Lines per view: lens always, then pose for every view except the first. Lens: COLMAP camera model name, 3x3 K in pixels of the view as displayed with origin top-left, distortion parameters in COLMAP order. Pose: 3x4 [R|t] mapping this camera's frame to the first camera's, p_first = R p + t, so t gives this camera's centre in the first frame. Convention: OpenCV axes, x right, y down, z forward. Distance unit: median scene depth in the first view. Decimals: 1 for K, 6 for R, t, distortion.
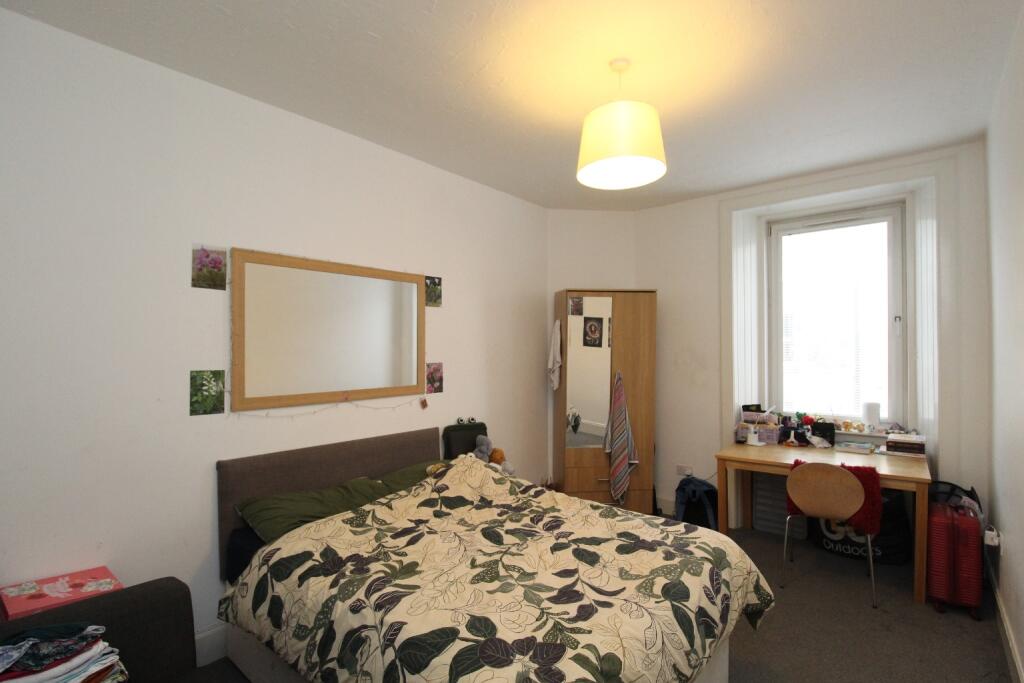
lens RADIAL K [[494.0, 0, 512.0], [0, 494.0, 341.5], [0, 0, 1]] dist [0.000359, 0.000023]
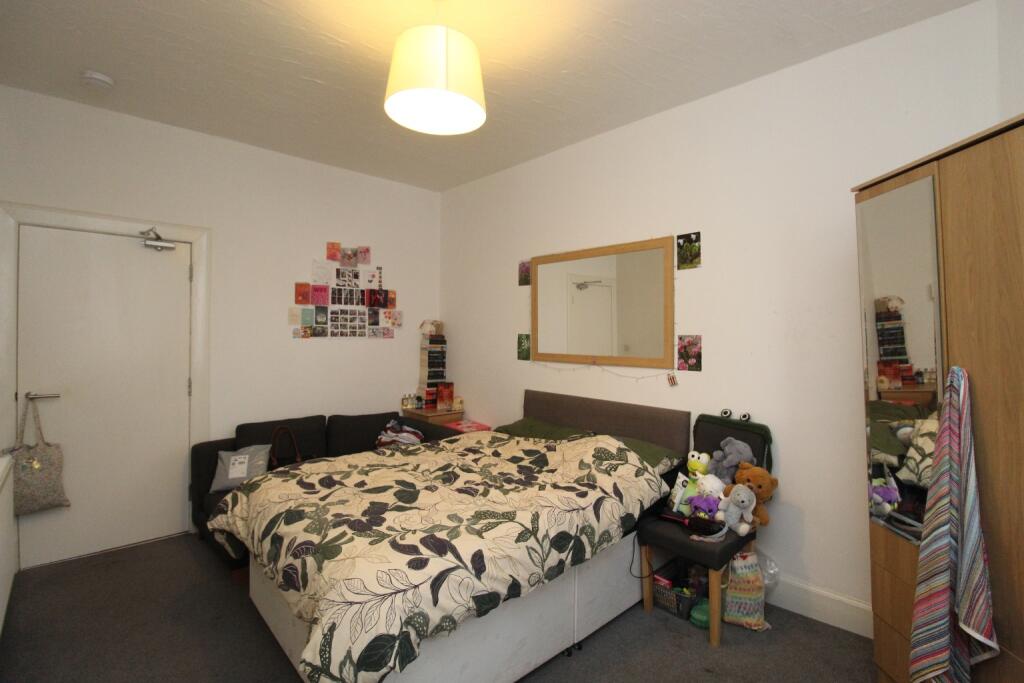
lens RADIAL K [[450.8, 0, 512.0], [0, 450.8, 341.5], [0, 0, 1]] dist [-0.059637, -0.000011]
pose [[-0.106019, 0.029438, -0.993928, 0.699019], [0.014402, 0.999502, 0.028067, 0.030785], [0.994260, -0.011339, -0.106390, 0.857306]]
